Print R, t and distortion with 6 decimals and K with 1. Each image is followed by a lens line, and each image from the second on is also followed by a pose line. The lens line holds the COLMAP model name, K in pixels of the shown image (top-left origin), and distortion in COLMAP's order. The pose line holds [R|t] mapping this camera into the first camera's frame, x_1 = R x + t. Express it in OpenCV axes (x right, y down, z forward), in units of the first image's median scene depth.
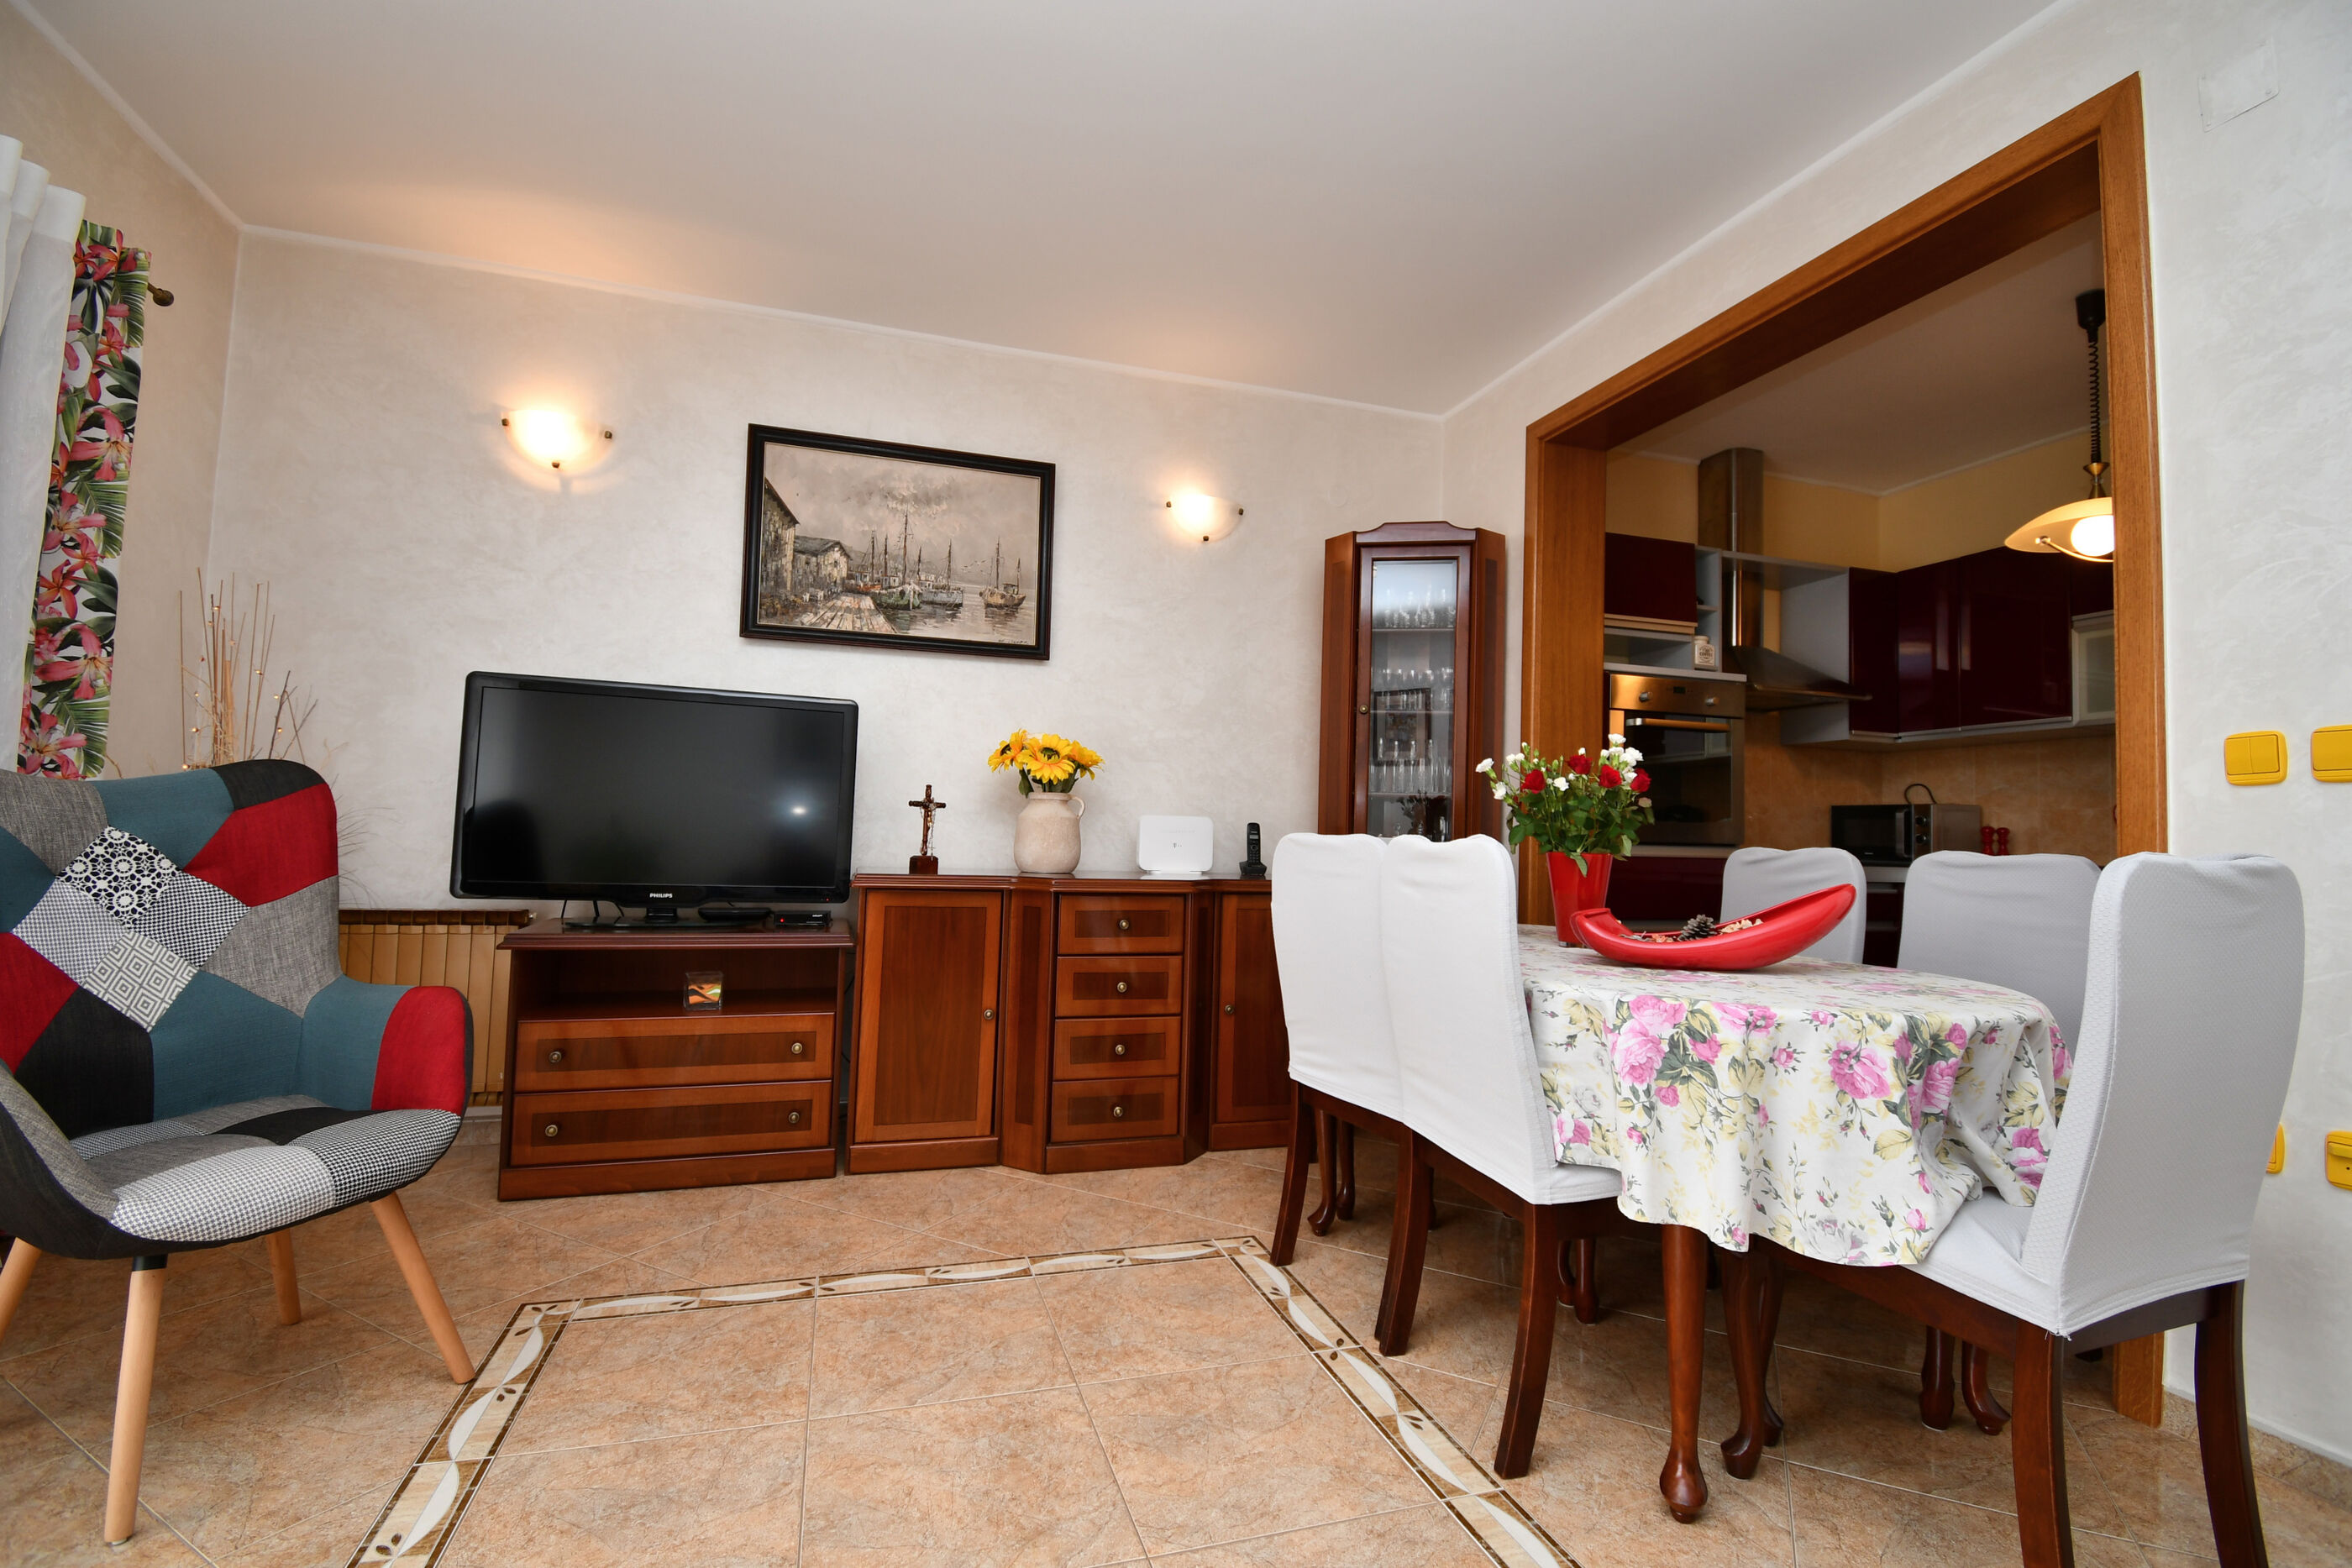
lens RADIAL K [[1034.4, 0, 1171.4], [0, 1034.4, 787.9], [0, 0, 1]] dist [0.012469, -0.019103]
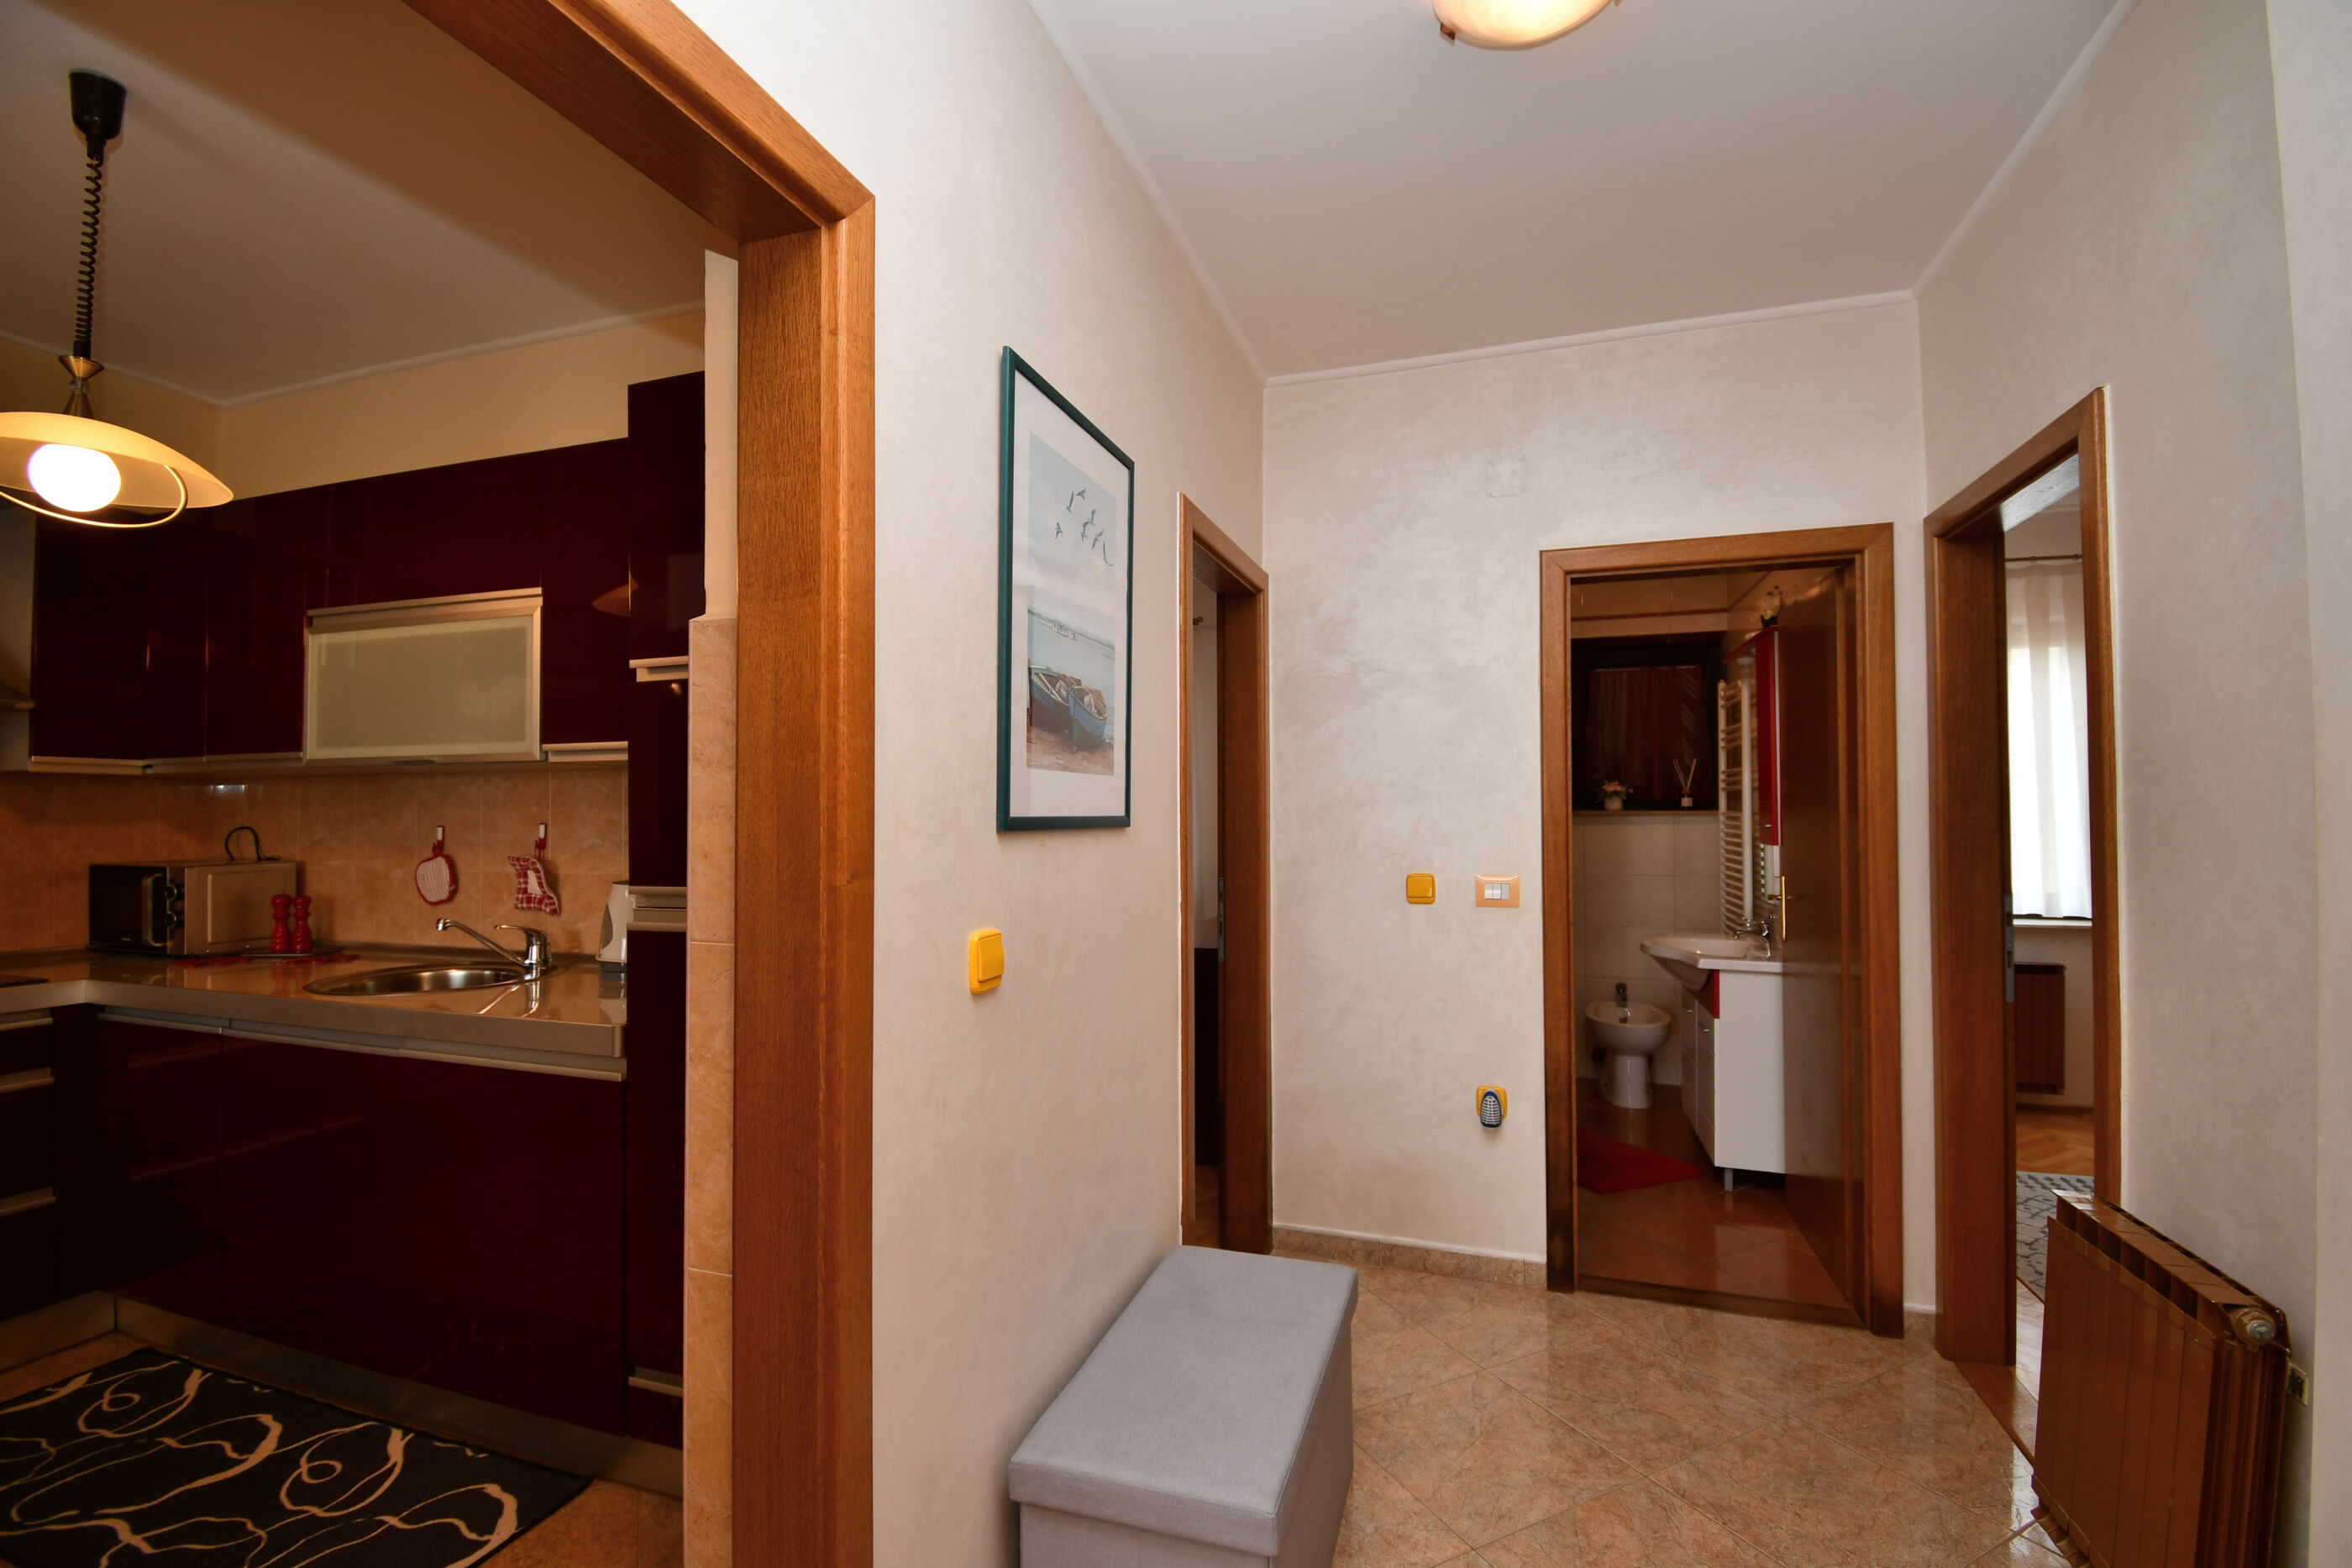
lens RADIAL K [[1034.4, 0, 1167.9], [0, 1034.4, 795.2], [0, 0, 1]] dist [0.012469, -0.019103]
pose [[0.586111, -0.018256, 0.810025, 0.798559], [-0.015429, 0.999313, 0.033687, -0.090190], [-0.810084, -0.032242, 0.585427, 0.129123]]
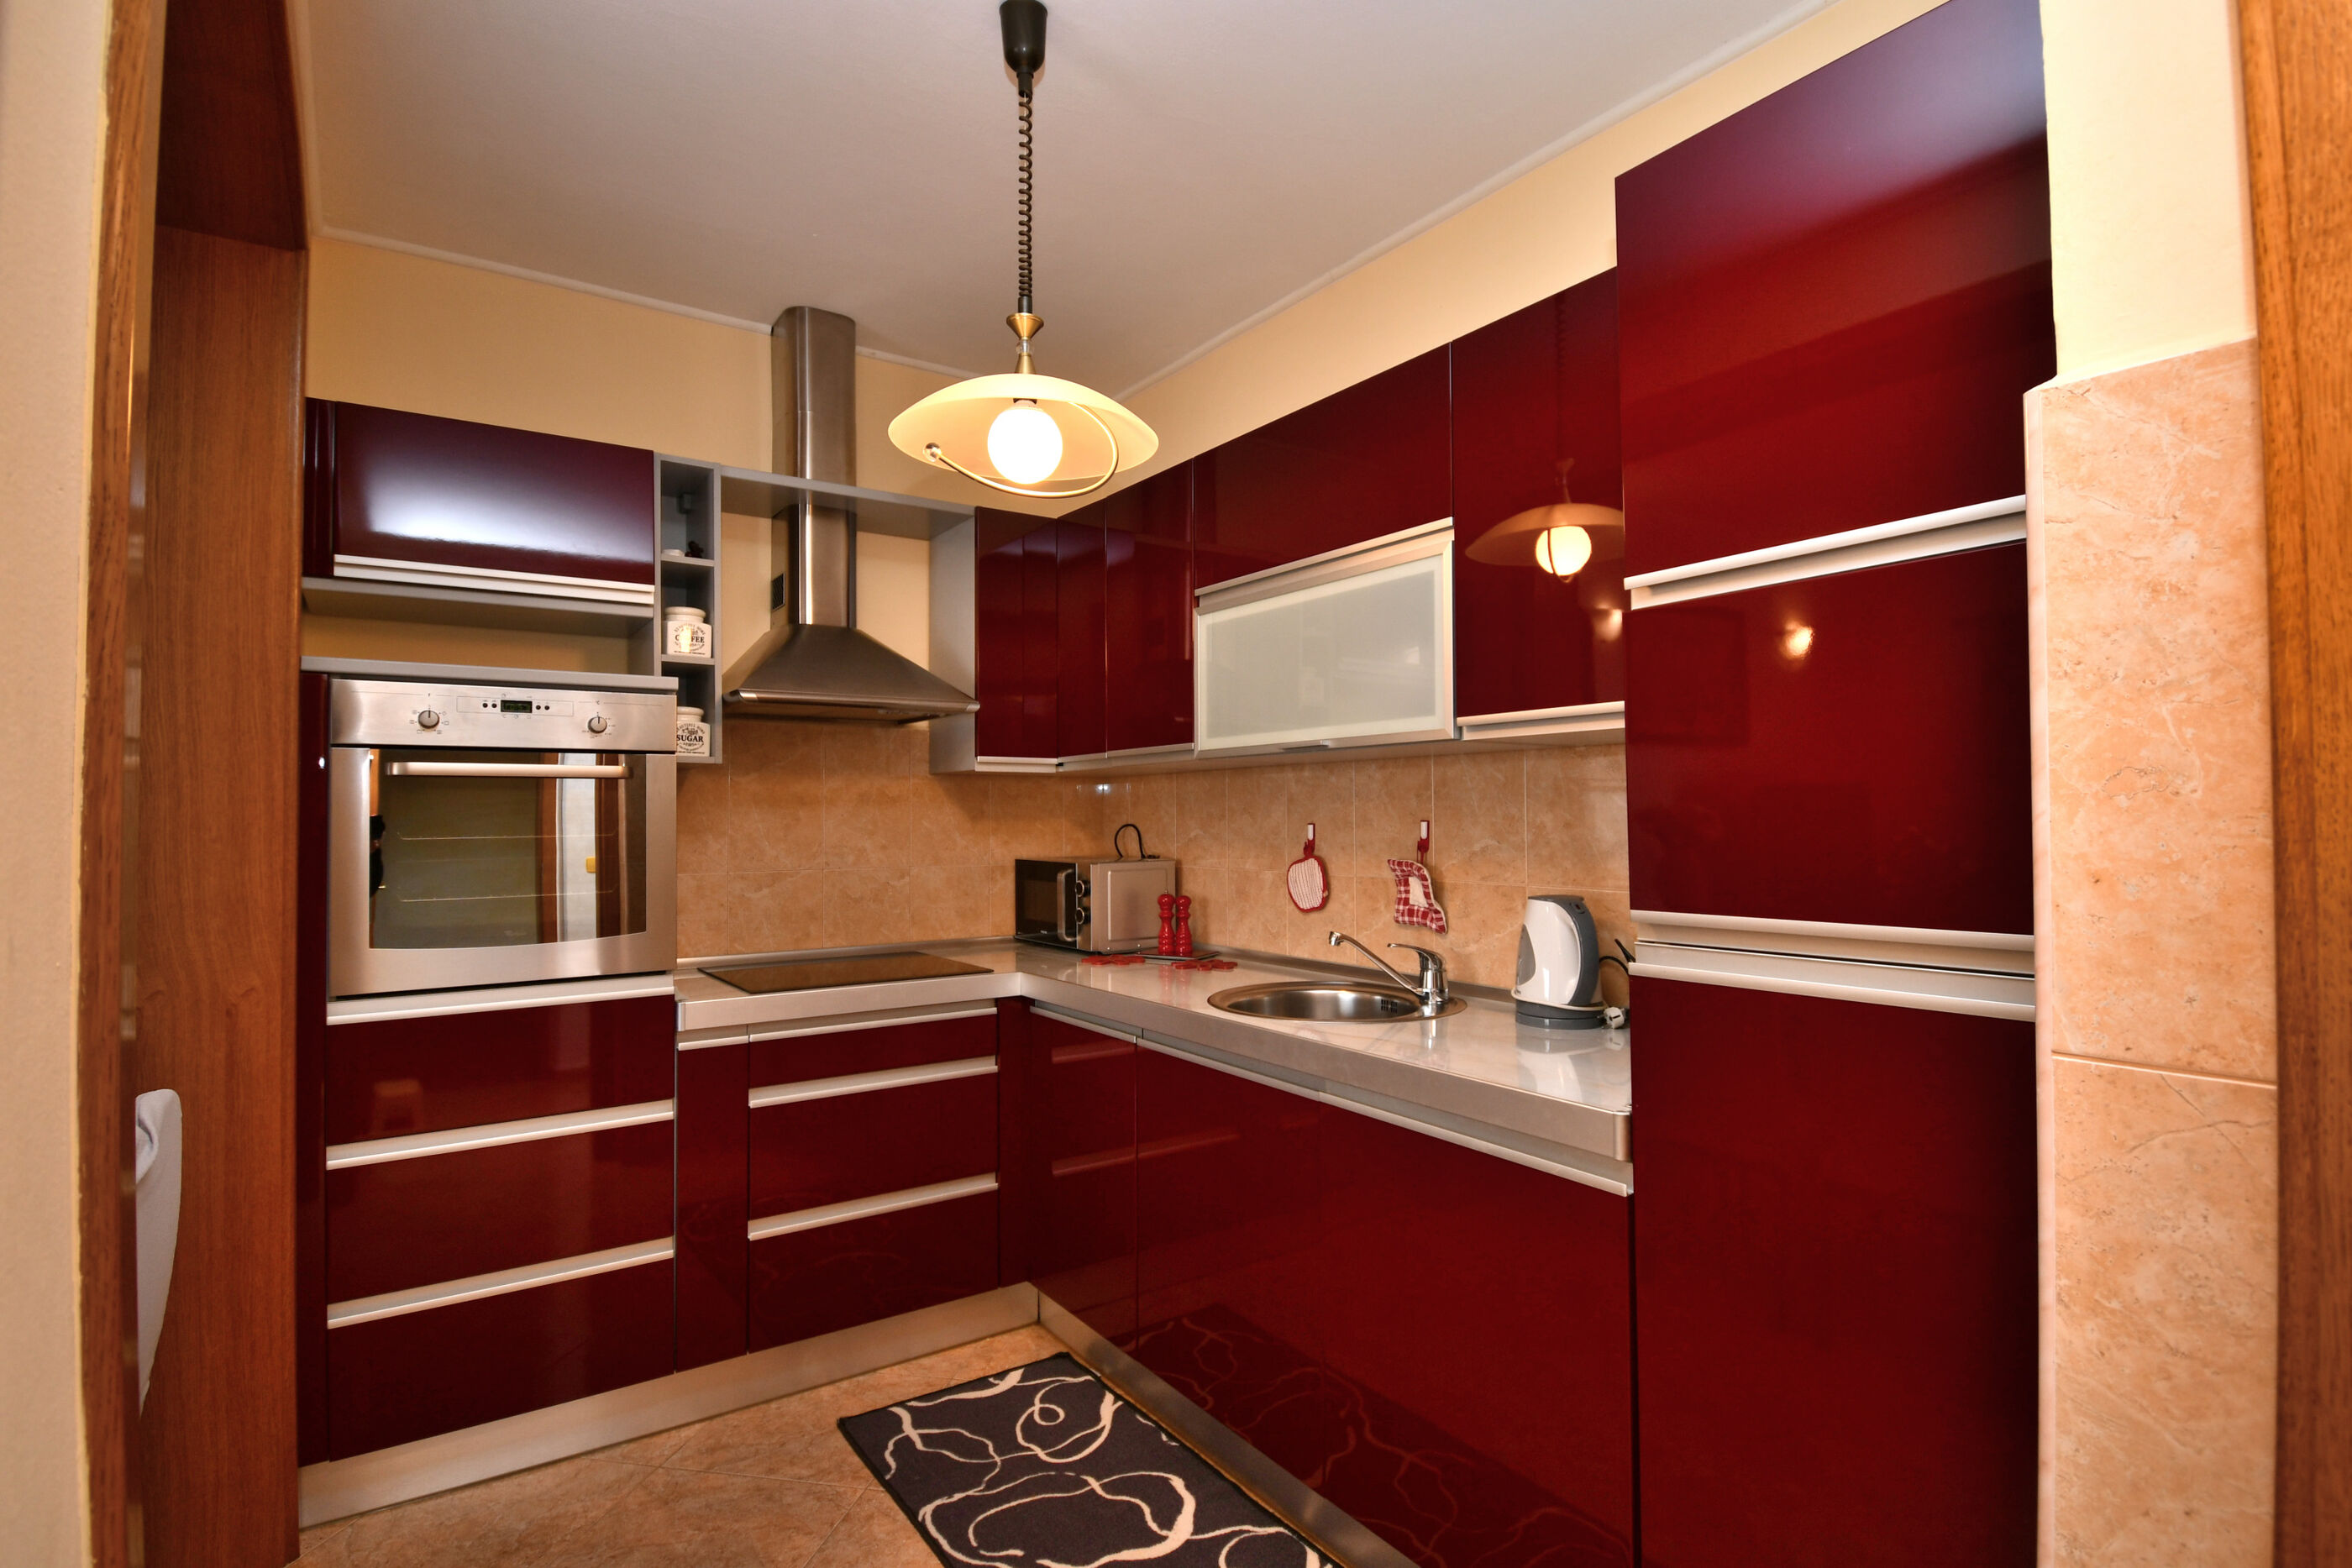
lens RADIAL K [[1156.8, 0, 1184.1], [0, 1156.8, 786.7], [0, 0, 1]] dist [-0.001834, -0.010587]
pose [[0.952837, -0.026622, 0.302312, 0.796888], [0.019855, 0.999479, 0.025438, -0.074519], [-0.302832, -0.018236, 0.952869, 0.373855]]
